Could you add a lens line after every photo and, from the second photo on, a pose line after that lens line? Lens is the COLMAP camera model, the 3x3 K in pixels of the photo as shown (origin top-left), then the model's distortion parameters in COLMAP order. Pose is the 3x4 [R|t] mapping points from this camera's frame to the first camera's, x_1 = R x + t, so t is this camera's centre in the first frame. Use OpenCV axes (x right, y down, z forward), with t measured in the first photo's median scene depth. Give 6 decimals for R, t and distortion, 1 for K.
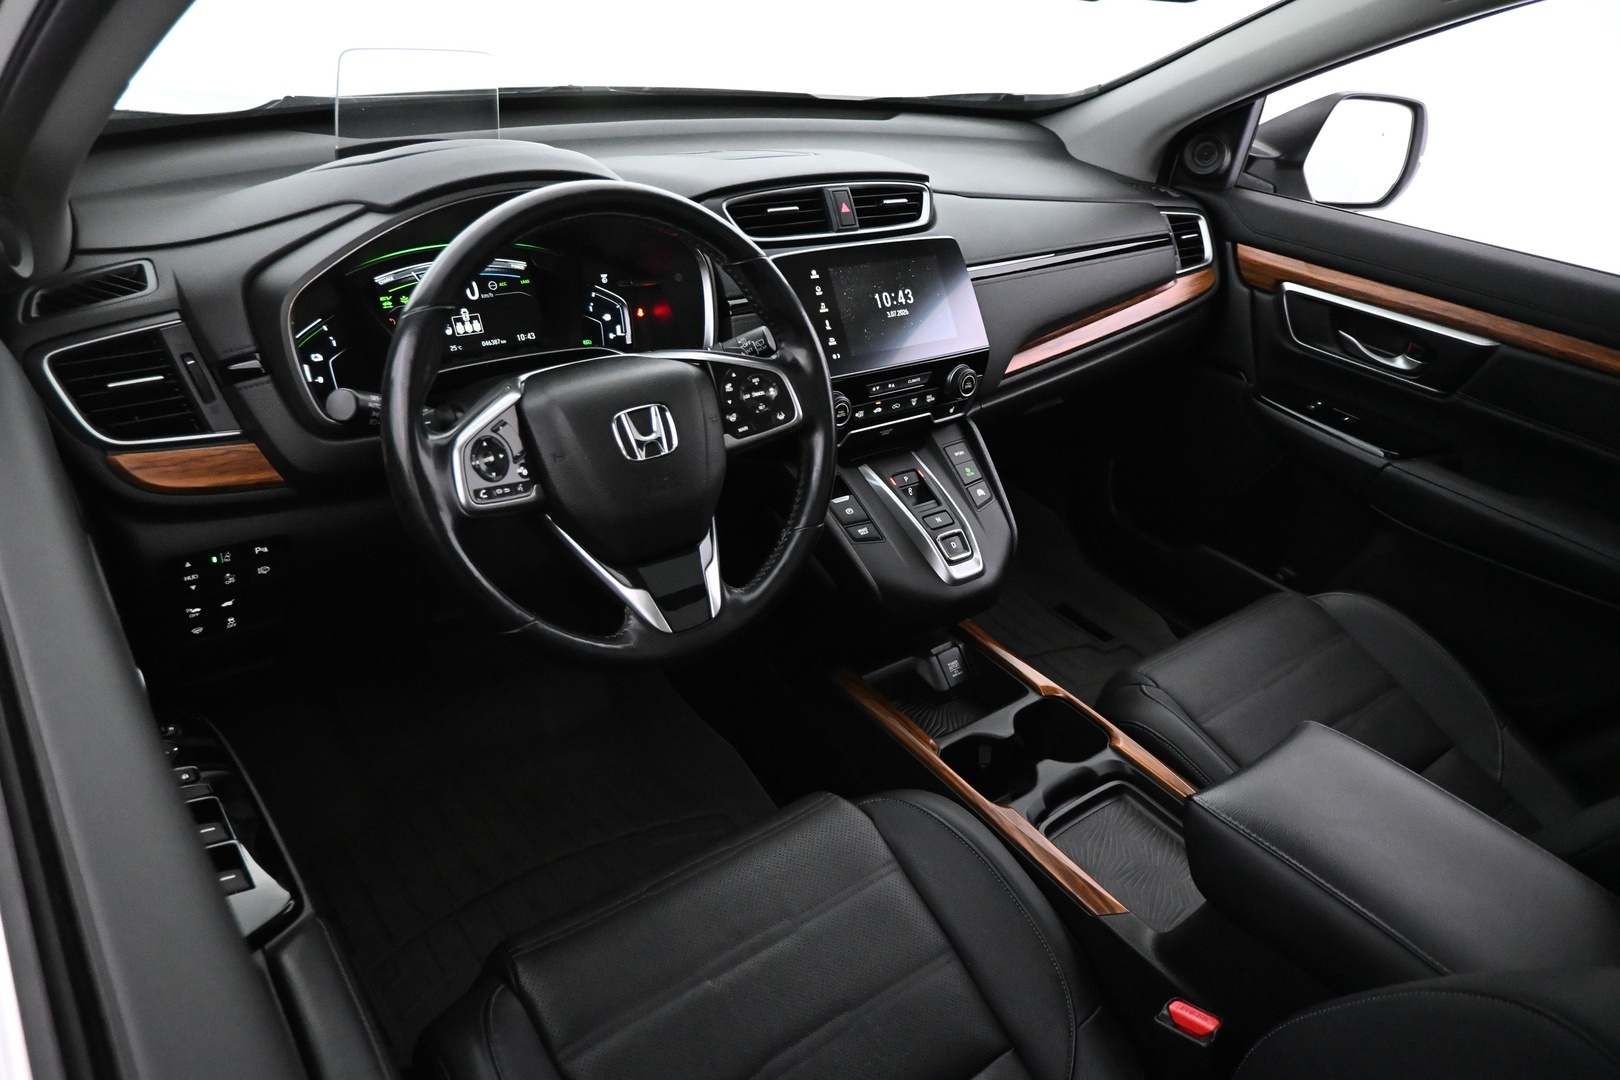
lens RADIAL K [[1100.7, 0, 818.6], [0, 1100.7, 523.9], [0, 0, 1]] dist [0.006597, -0.007010]
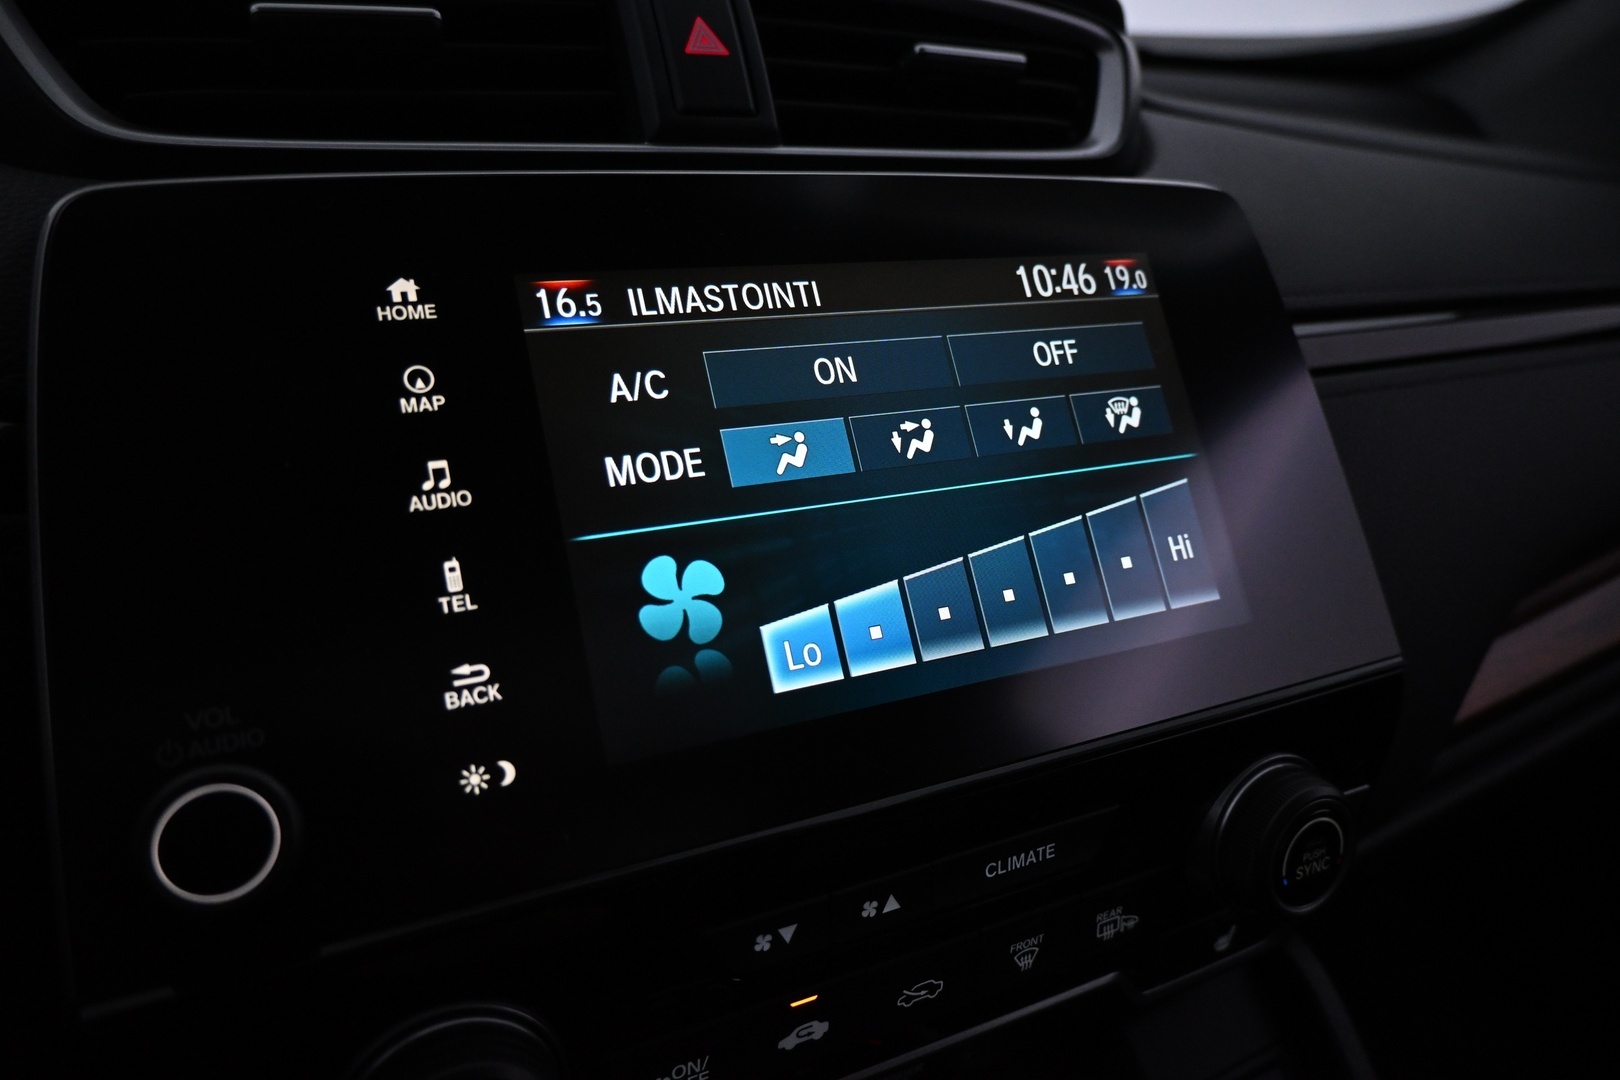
lens RADIAL K [[1100.7, 0, 809.3], [0, 1100.7, 536.0], [0, 0, 1]] dist [0.006597, -0.007010]
pose [[0.975121, 0.013970, -0.221231, 0.094944], [-0.046230, 0.988883, -0.141324, -0.160840], [0.216797, 0.148035, 0.964927, 0.819101]]
